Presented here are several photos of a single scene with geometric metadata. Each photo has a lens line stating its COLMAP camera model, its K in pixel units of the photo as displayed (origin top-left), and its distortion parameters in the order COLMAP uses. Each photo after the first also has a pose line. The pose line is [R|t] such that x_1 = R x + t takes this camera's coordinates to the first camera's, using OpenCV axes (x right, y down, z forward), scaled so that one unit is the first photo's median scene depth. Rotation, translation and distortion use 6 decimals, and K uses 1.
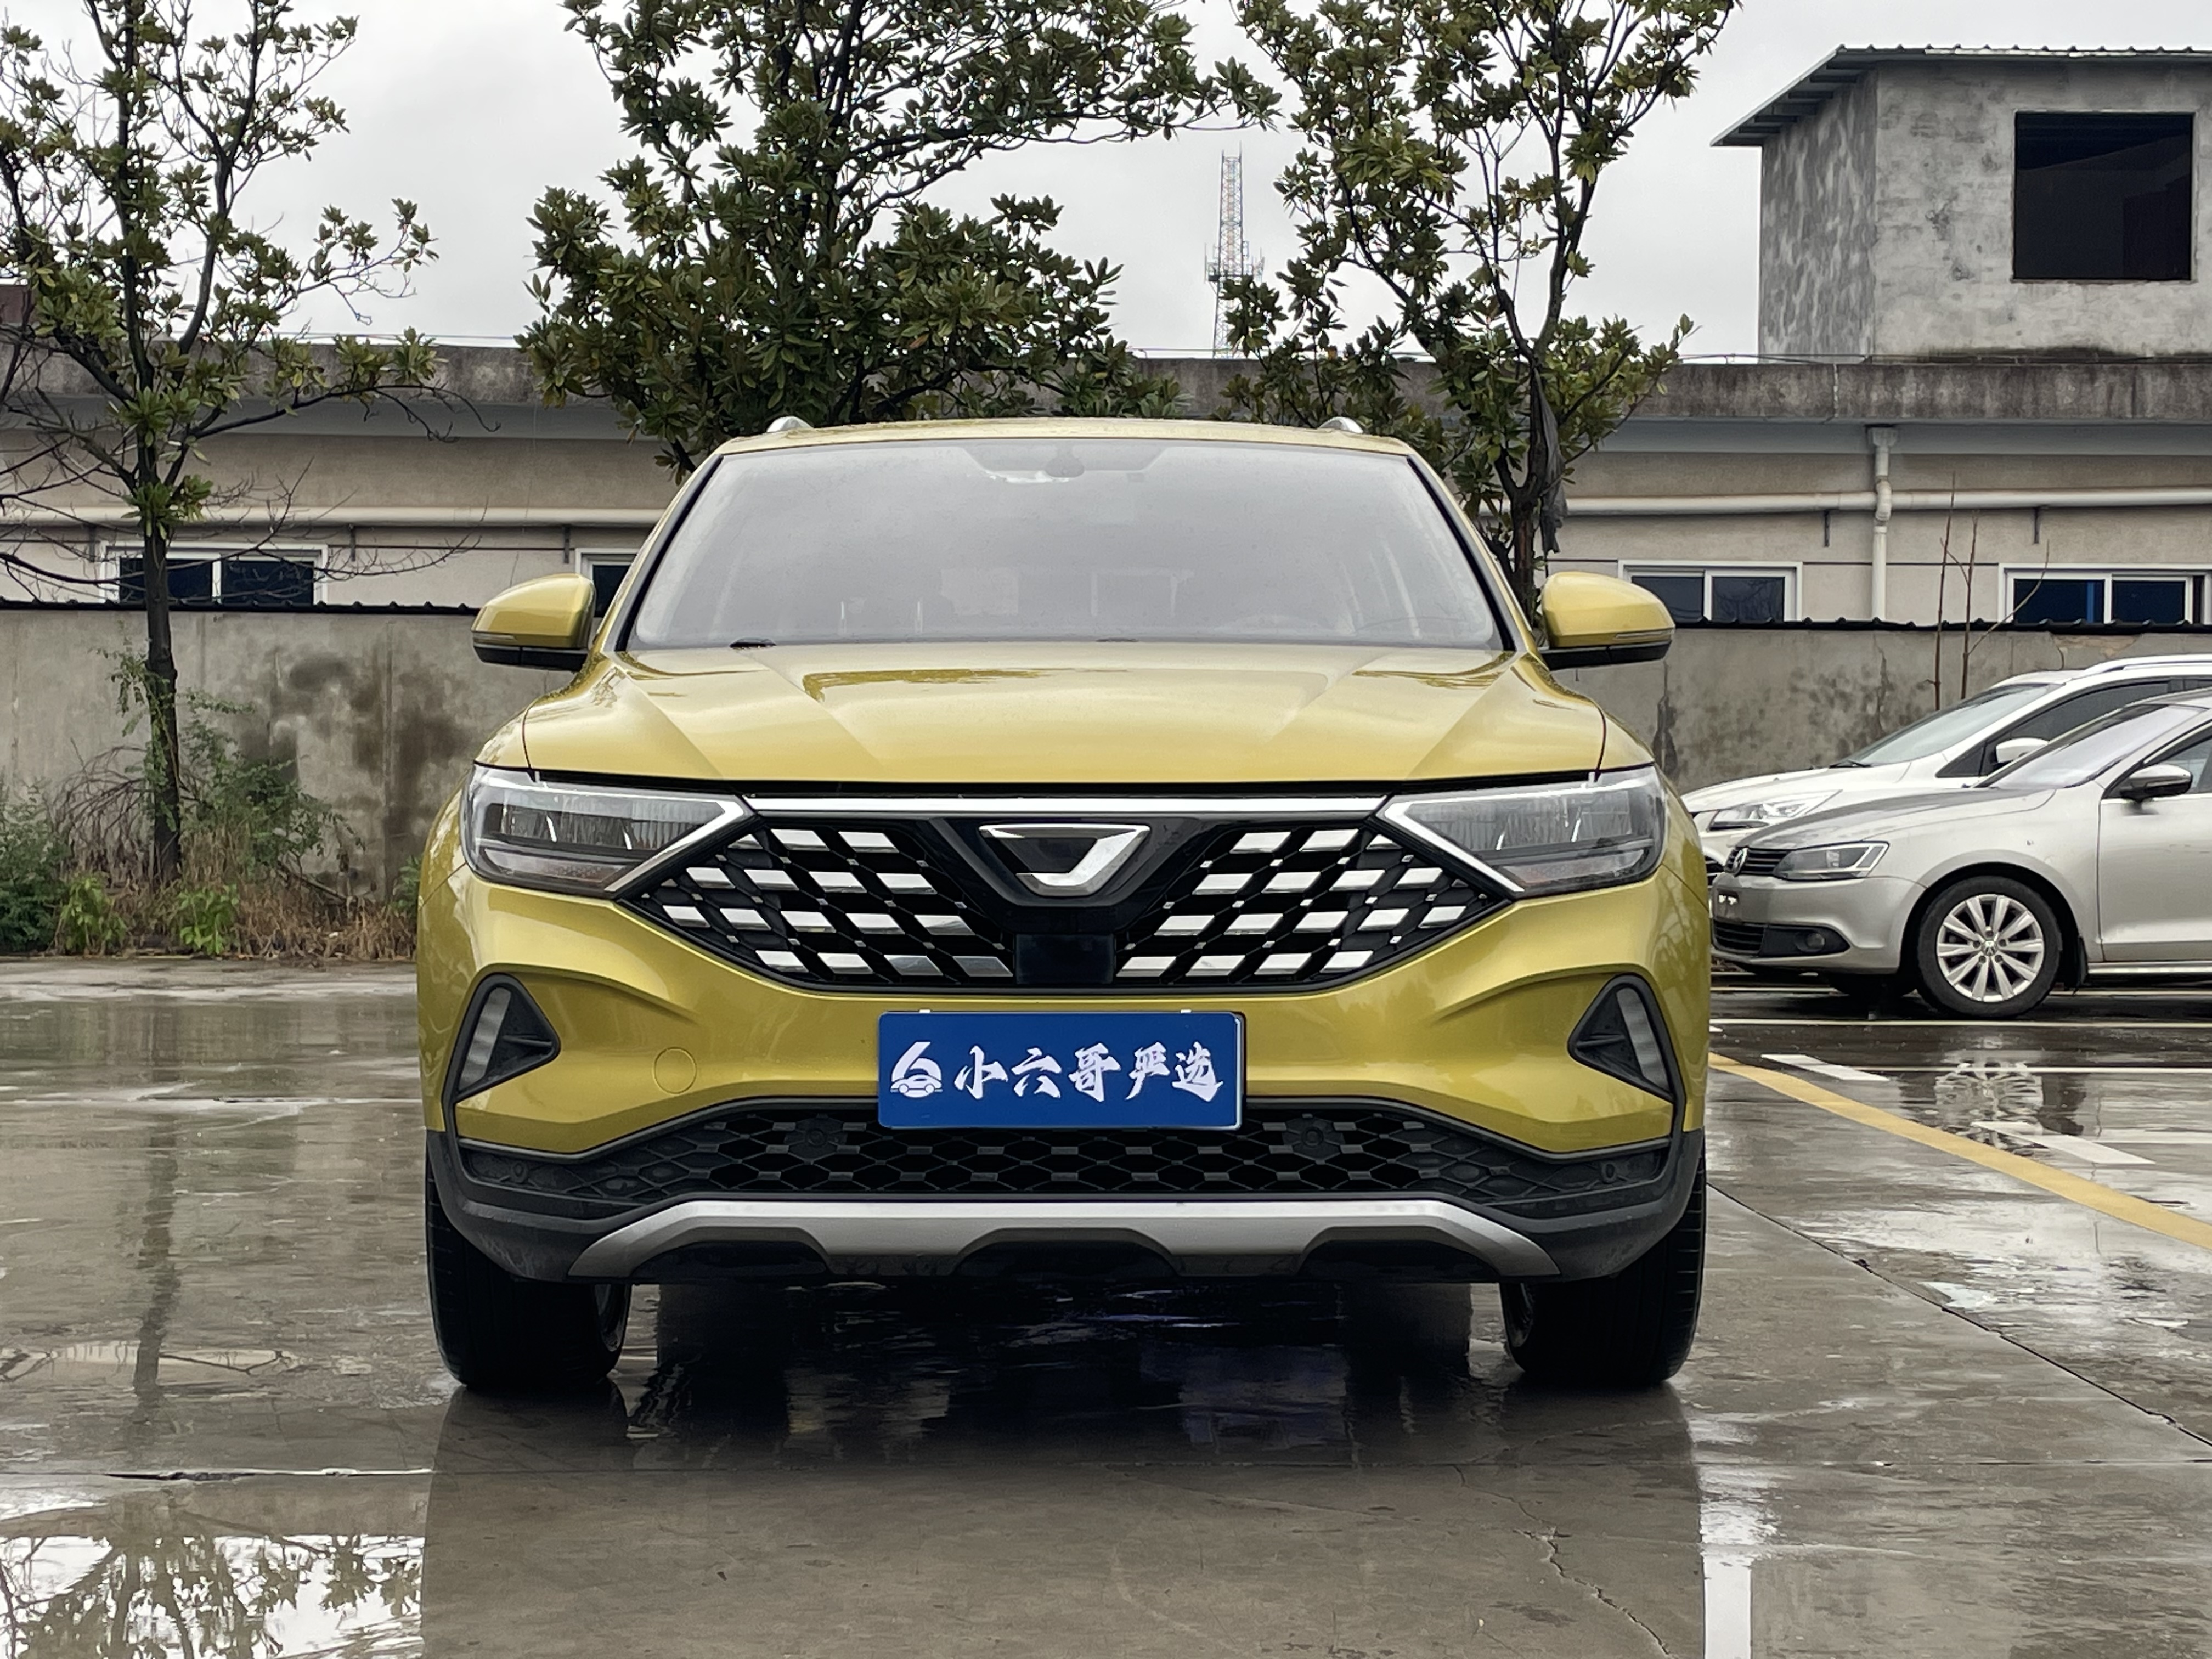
lens RADIAL K [[3517.1, 0, 1069.5], [0, 3517.1, 839.5], [0, 0, 1]] dist [0.101192, 0.000000]
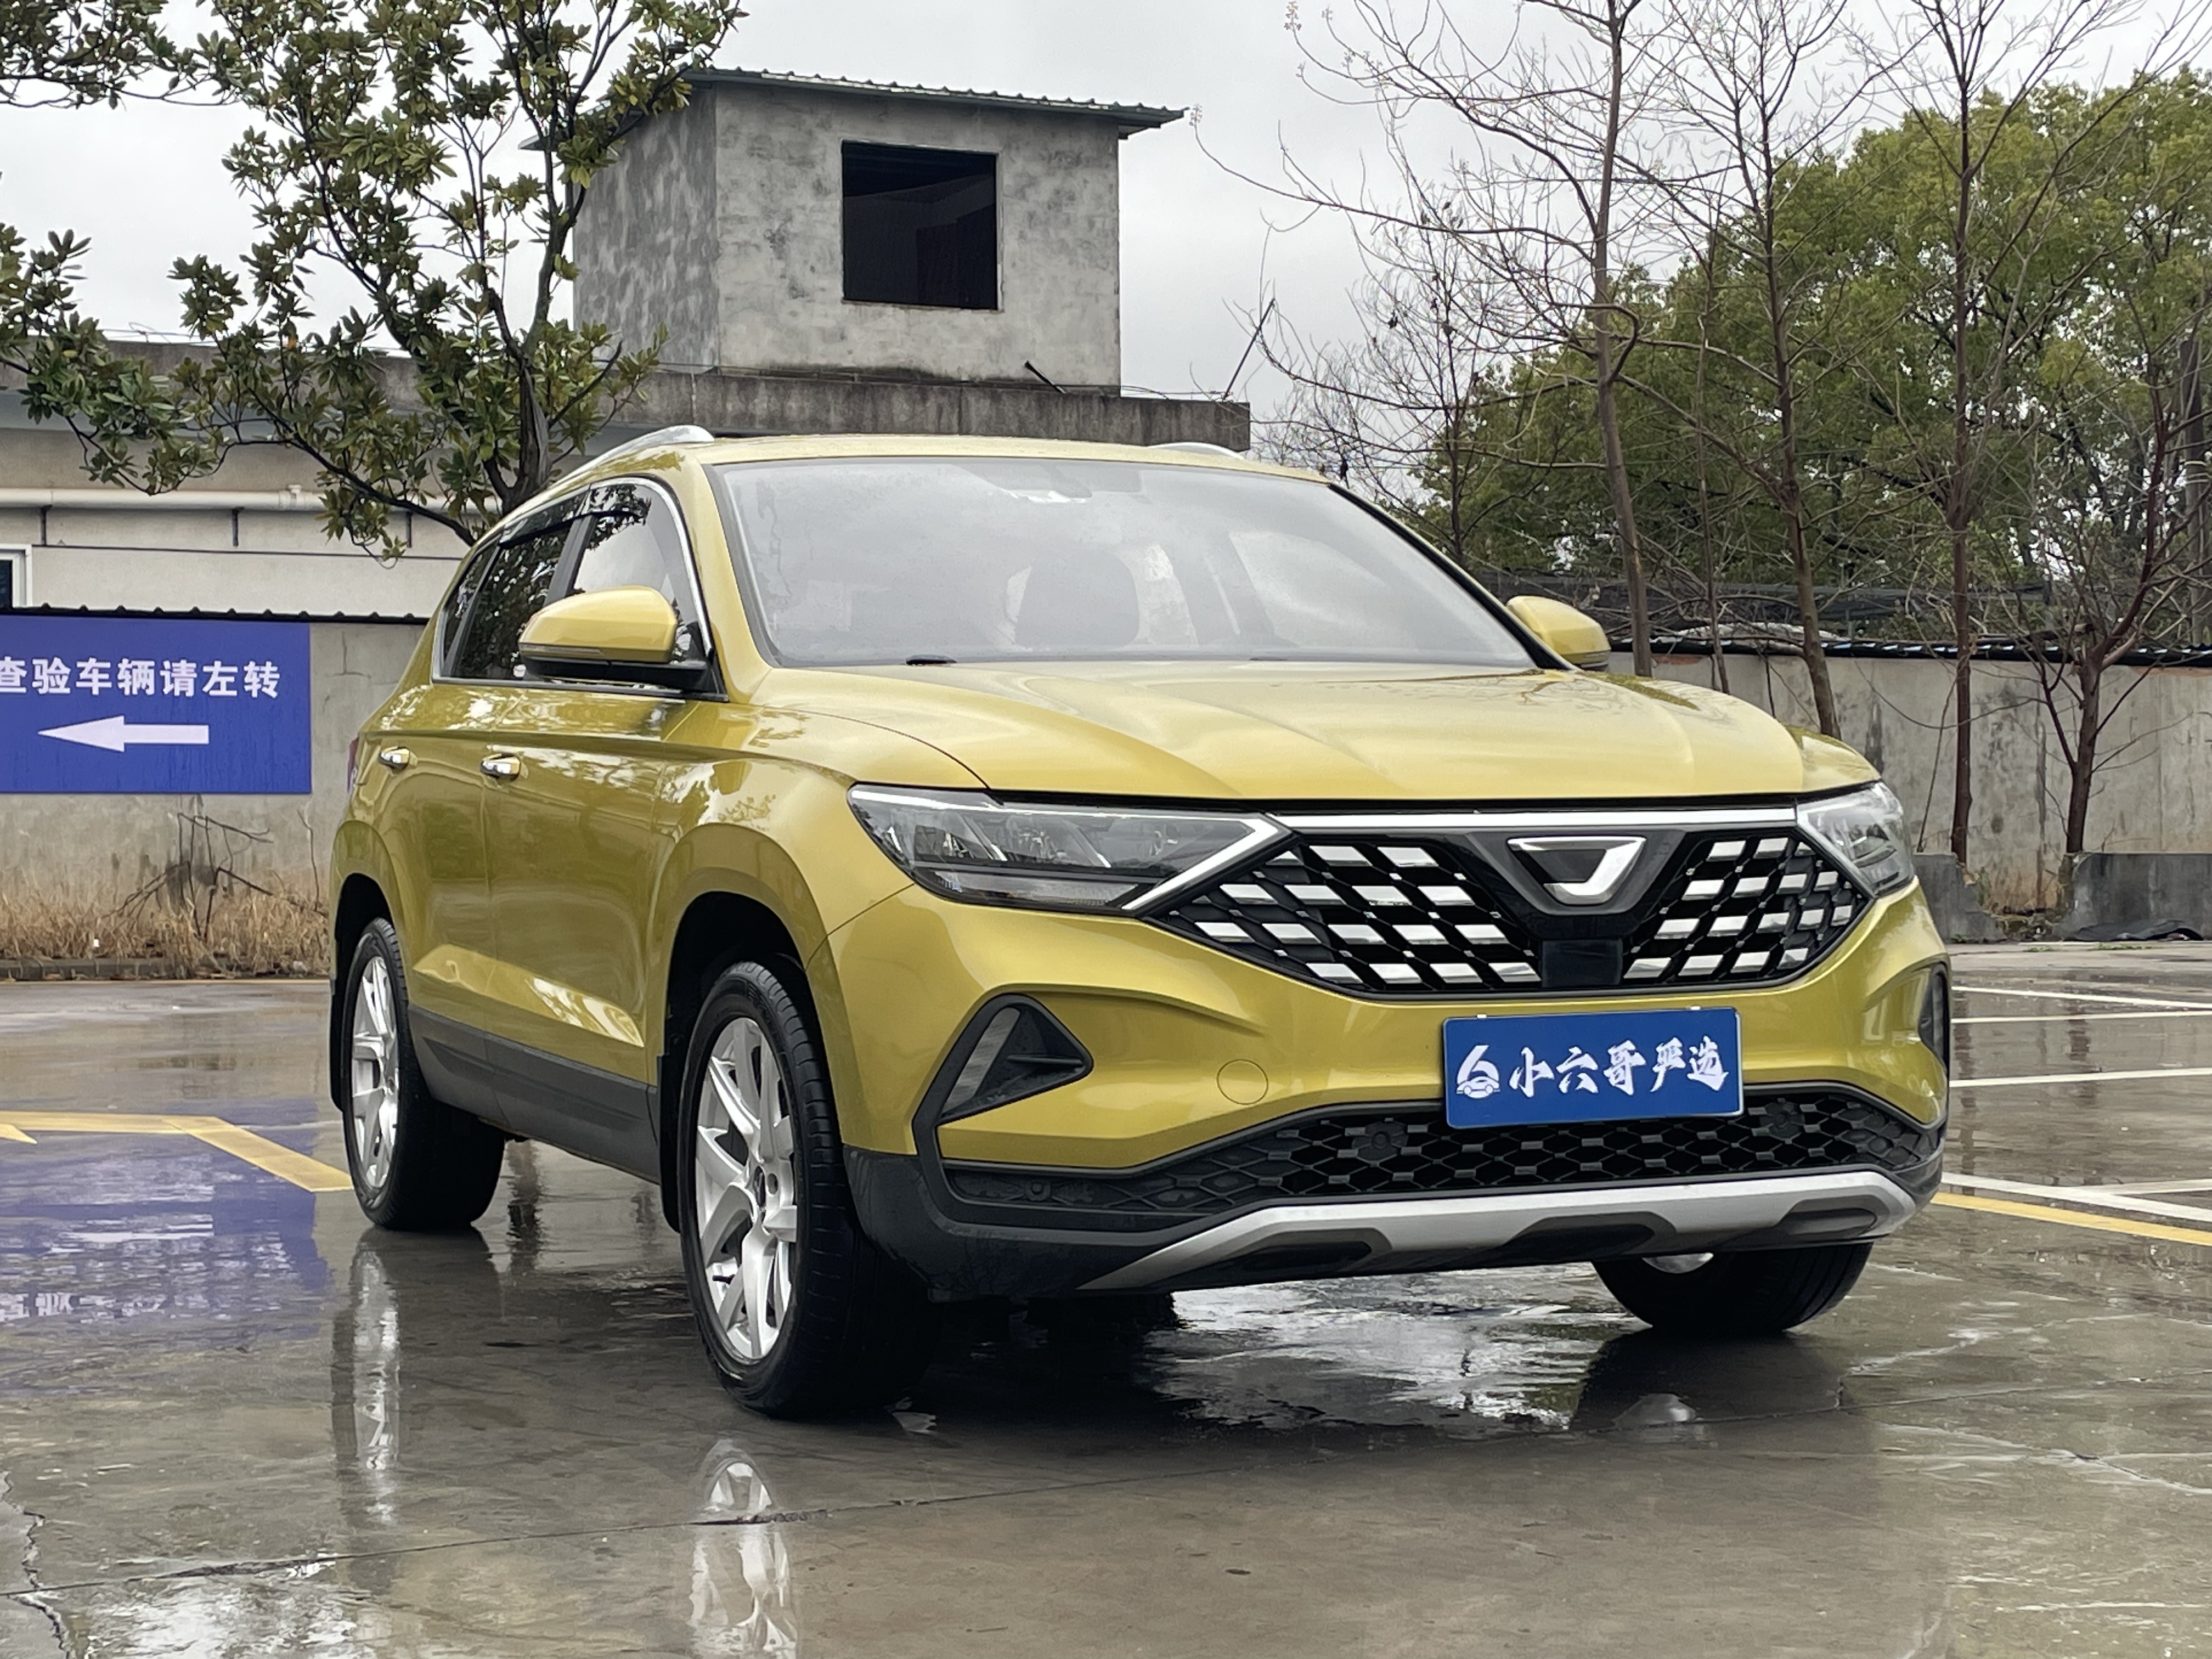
lens RADIAL K [[3517.1, 0, 1115.1], [0, 3517.1, 852.2], [0, 0, 1]] dist [0.101192, 0.000000]
pose [[0.915692, -0.016420, 0.401545, -0.124796], [0.014425, 0.999864, 0.007991, -0.002313], [-0.401621, -0.001525, 0.915805, 0.016760]]
